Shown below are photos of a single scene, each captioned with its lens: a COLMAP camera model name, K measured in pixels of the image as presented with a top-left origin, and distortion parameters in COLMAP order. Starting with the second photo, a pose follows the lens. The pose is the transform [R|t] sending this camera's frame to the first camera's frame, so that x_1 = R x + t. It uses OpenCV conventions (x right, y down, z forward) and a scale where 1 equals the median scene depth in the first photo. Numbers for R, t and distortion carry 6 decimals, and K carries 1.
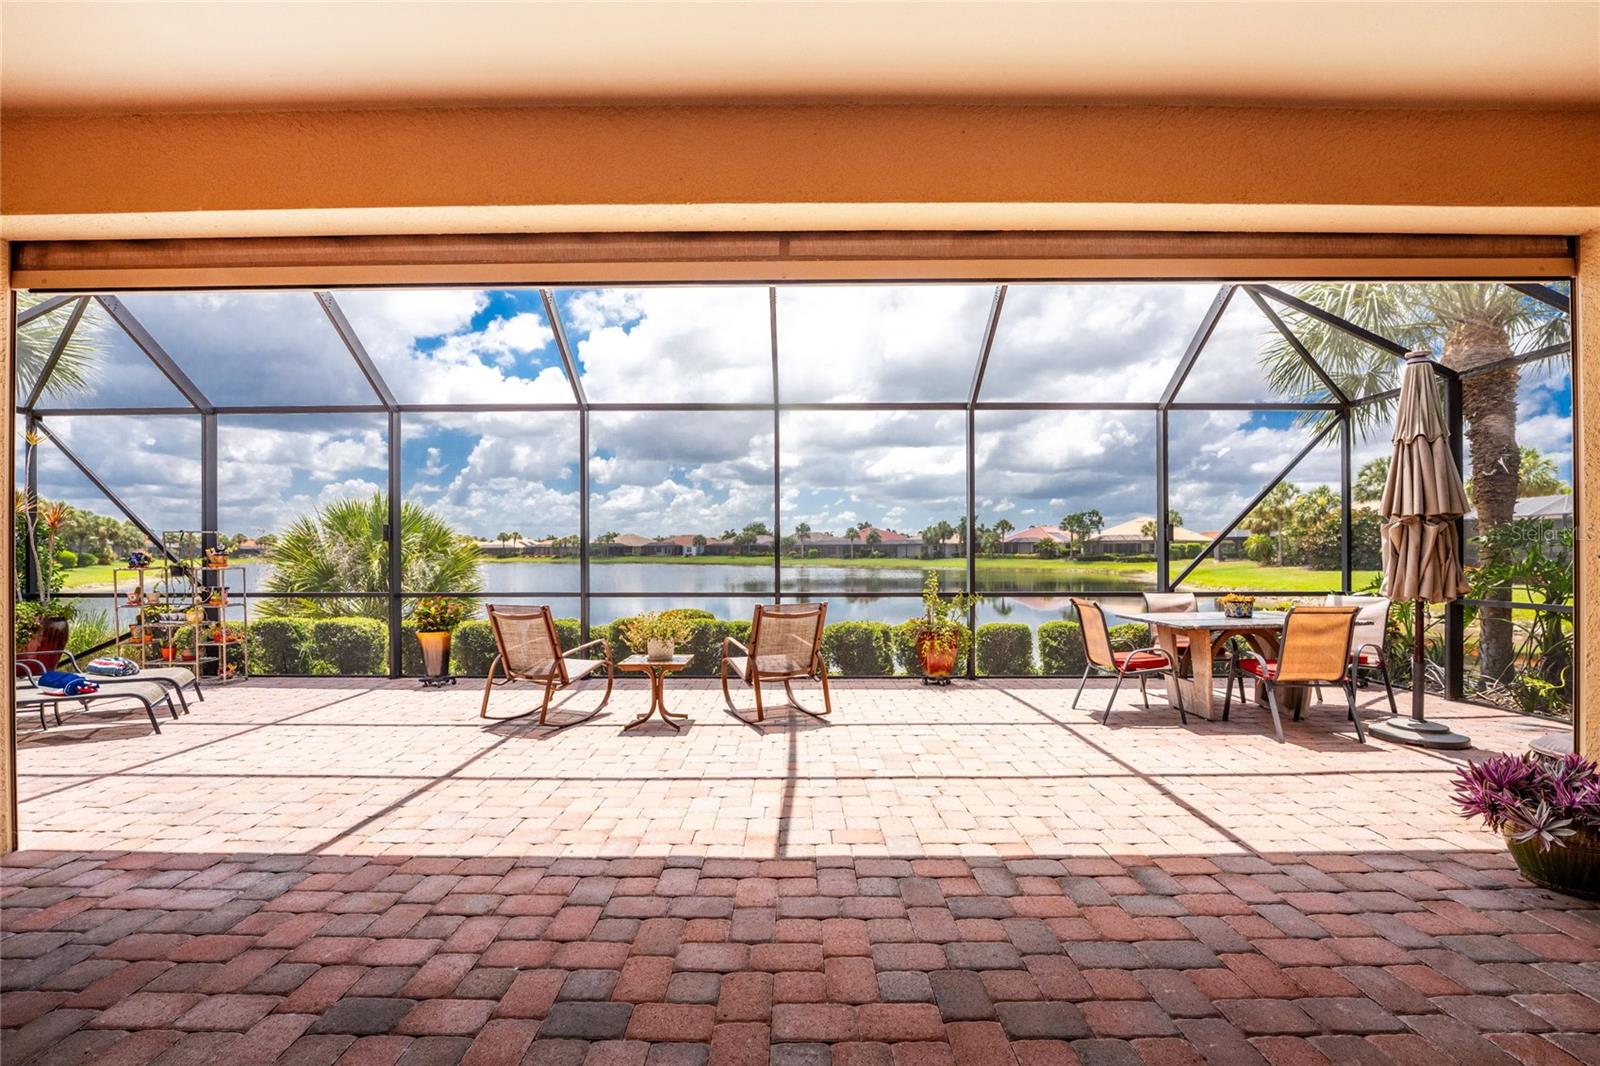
lens RADIAL K [[689.2, 0, 793.6], [0, 689.2, 551.8], [0, 0, 1]] dist [-0.018042, -0.000023]
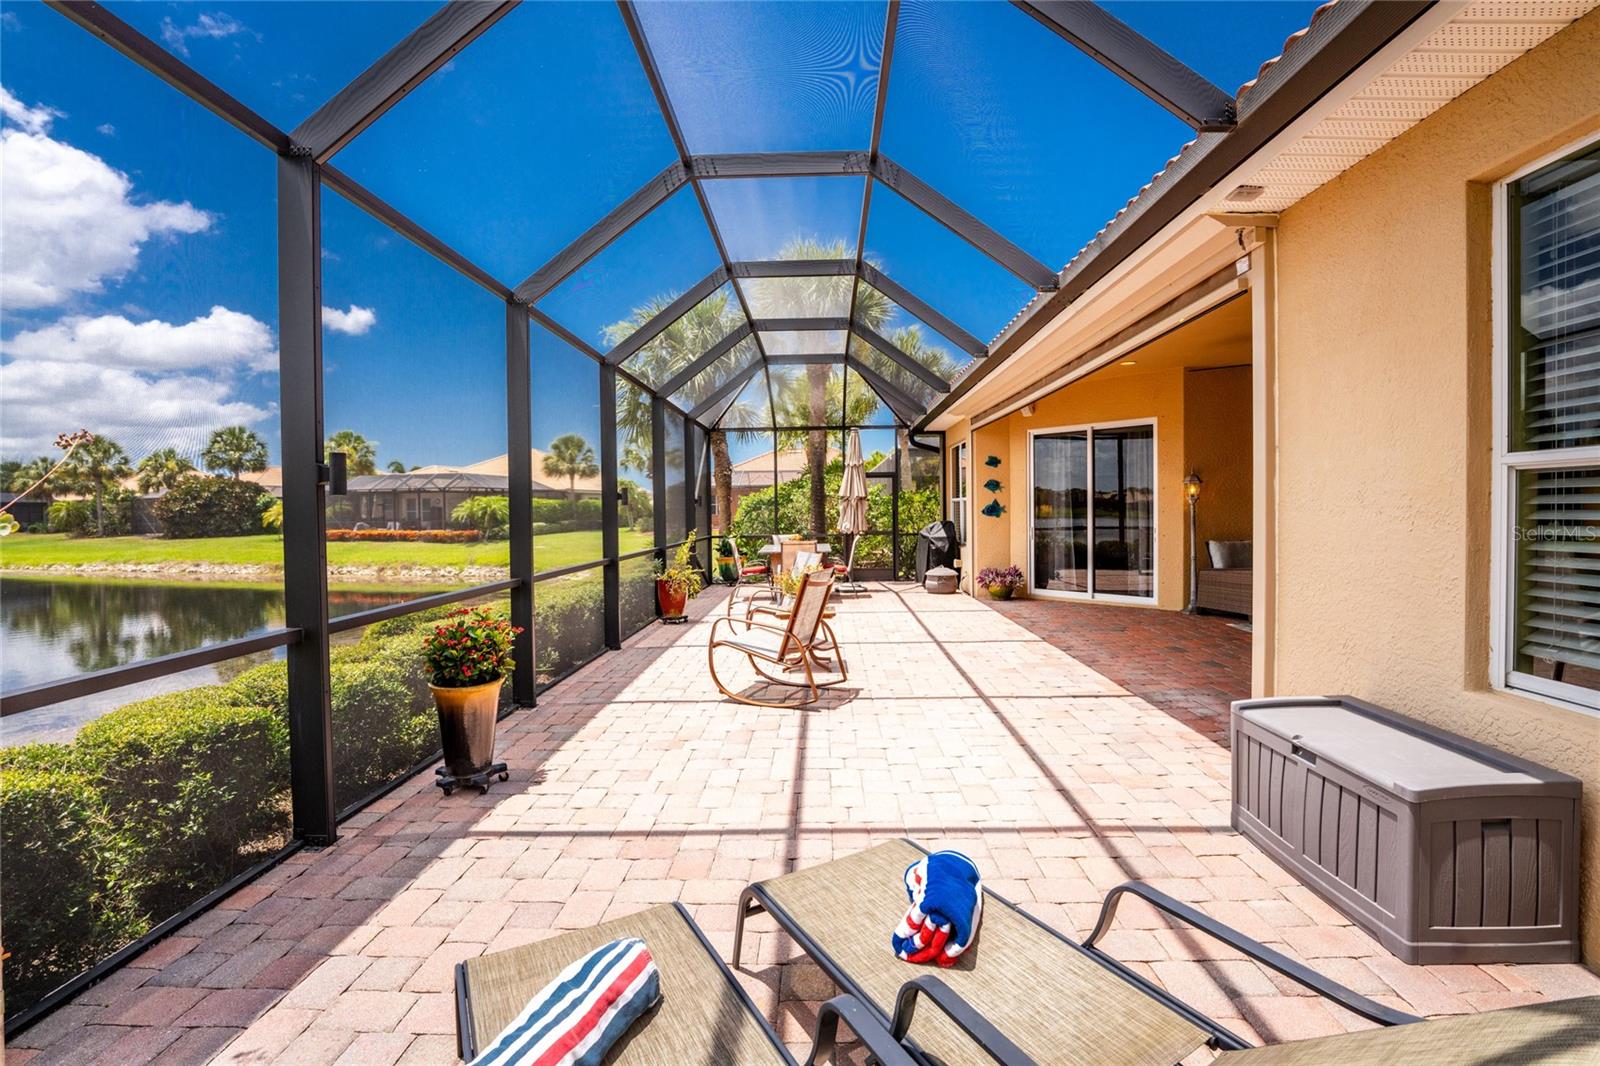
lens RADIAL K [[693.3, 0, 799.1], [0, 693.3, 526.9], [0, 0, 1]] dist [-0.020810, 0.000984]
pose [[0.020872, -0.022885, 0.999520, -0.069123], [0.011834, 0.999674, 0.022642, -0.000118], [-0.999712, 0.011356, 0.021136, 0.051956]]
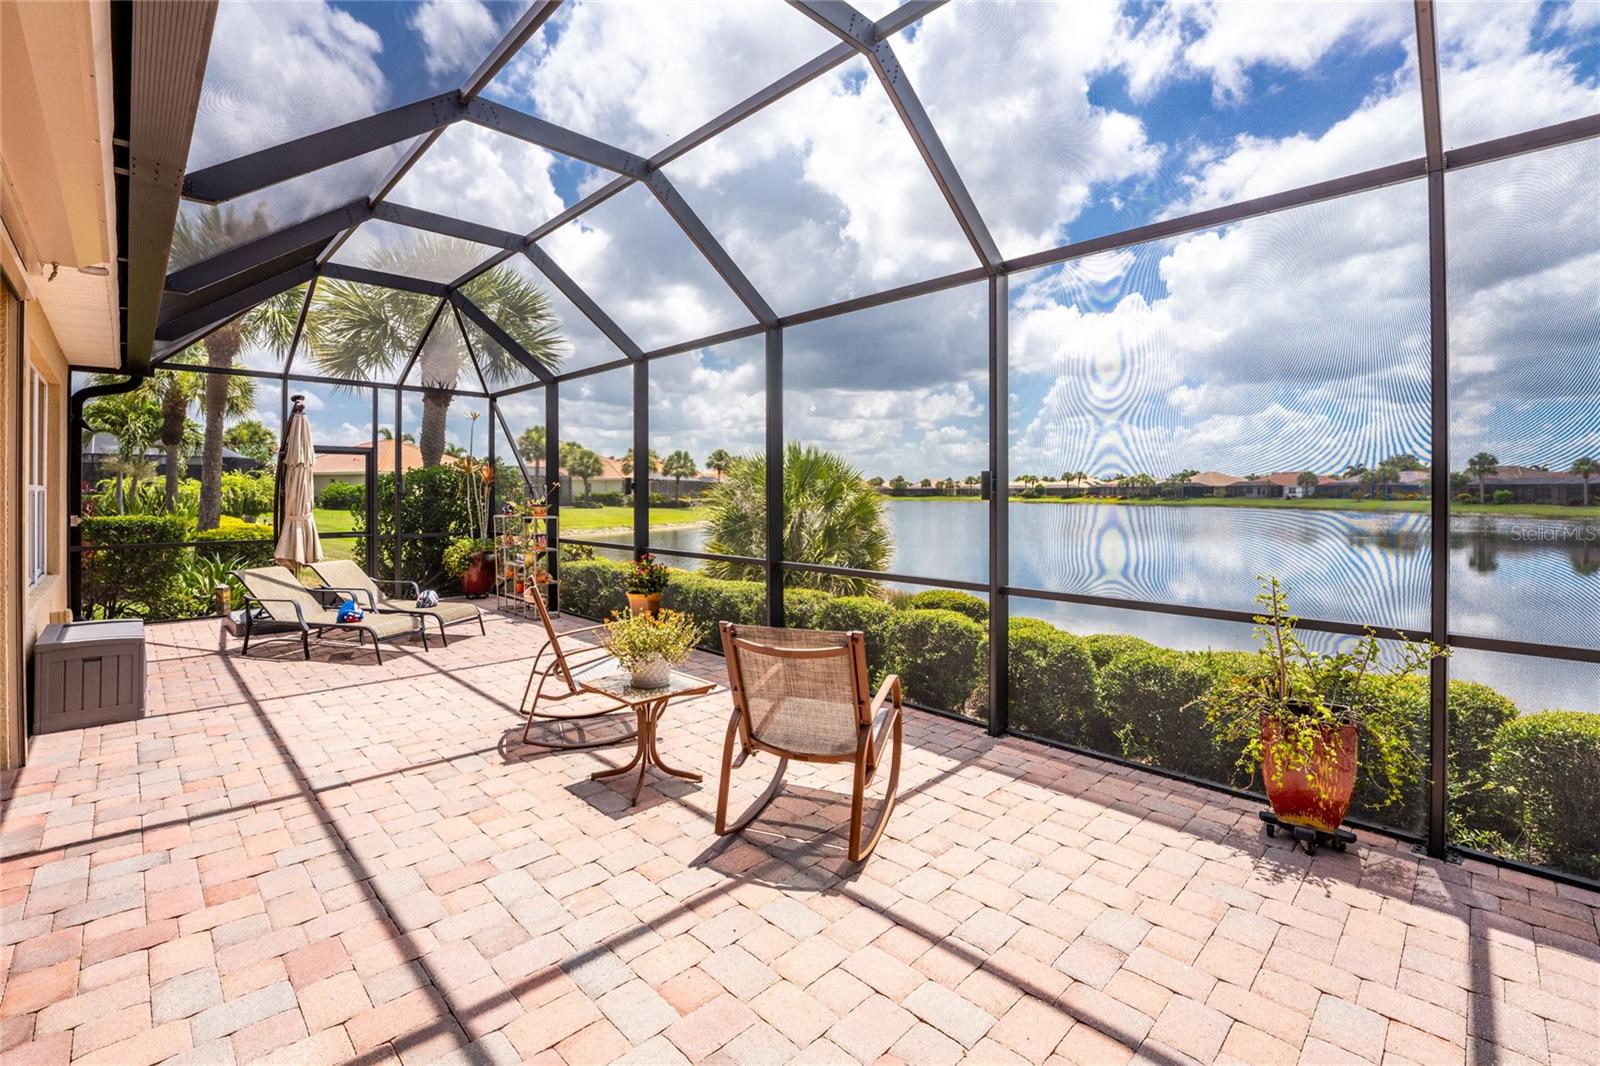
lens RADIAL K [[701.7, 0, 795.8], [0, 701.7, 491.1], [0, 0, 1]] dist [-0.024817, 0.004512]
pose [[0.706619, 0.003660, -0.707584, 0.019683], [-0.004073, 0.999991, 0.001105, -0.001515], [0.707582, 0.002101, 0.706628, 0.032805]]
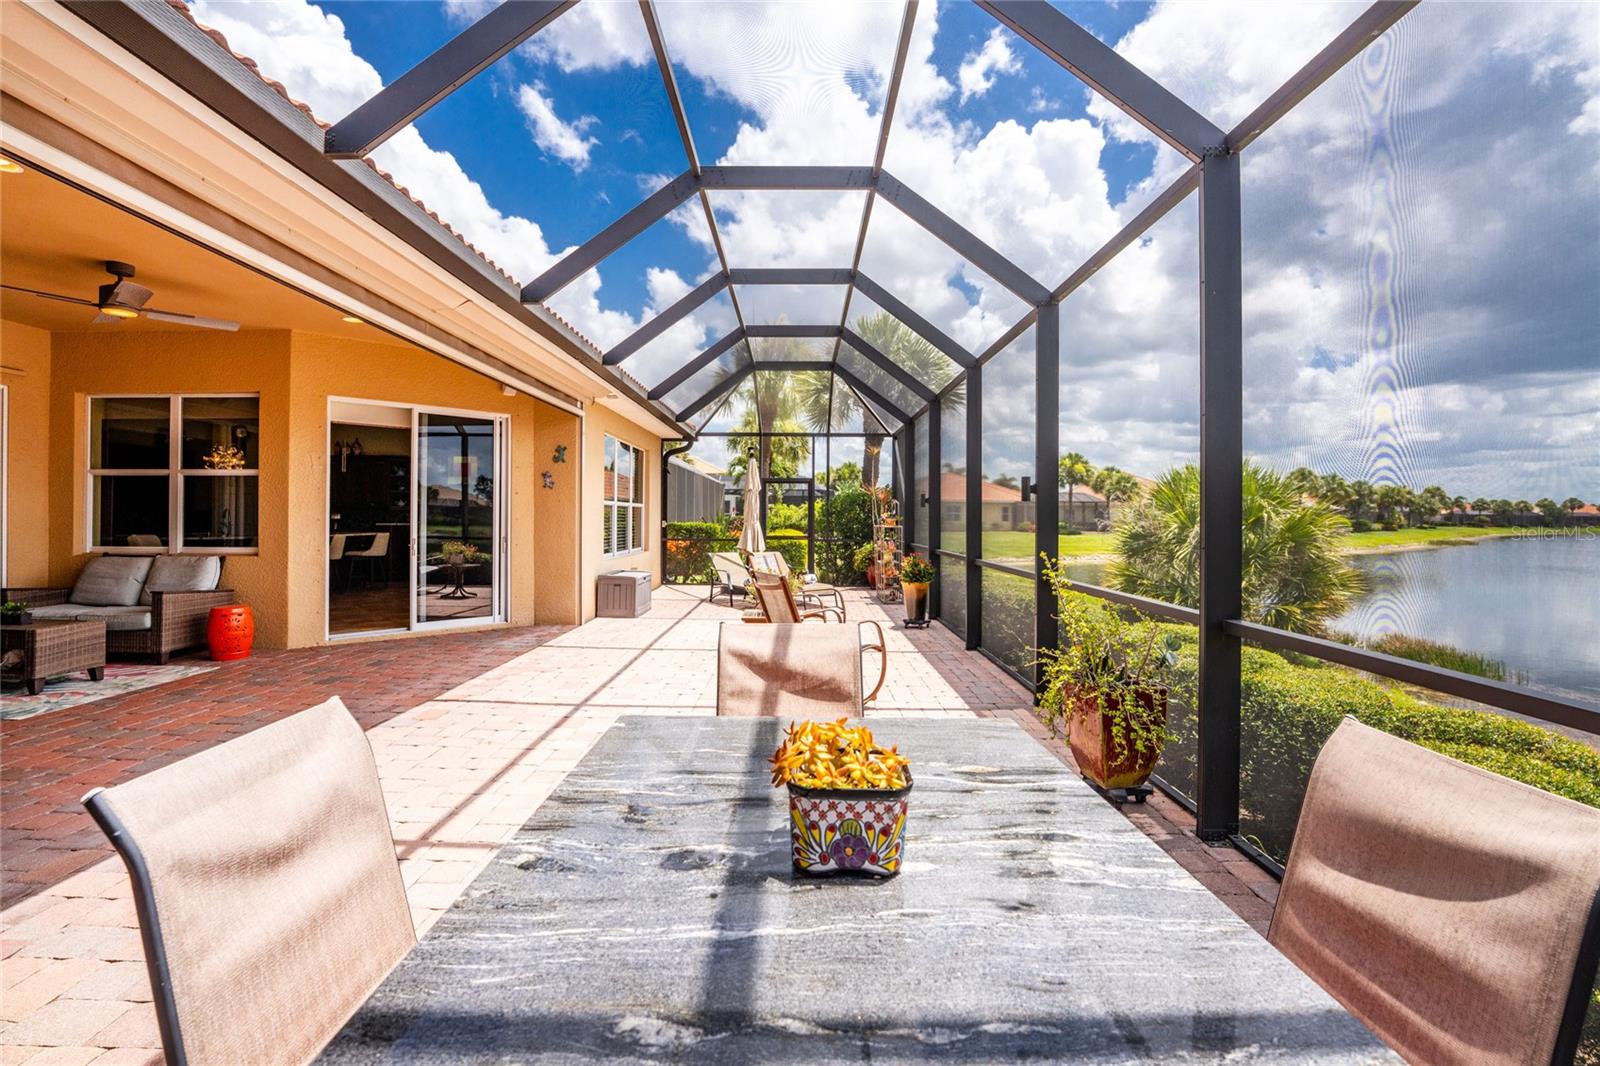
lens RADIAL K [[684.2, 0, 798.9], [0, 684.2, 521.2], [0, 0, 1]] dist [-0.021140, 0.001050]
pose [[0.010754, 0.010245, -0.999890, 0.046413], [-0.004280, 0.999939, 0.010200, -0.000061], [0.999933, 0.004170, 0.010797, 0.054094]]
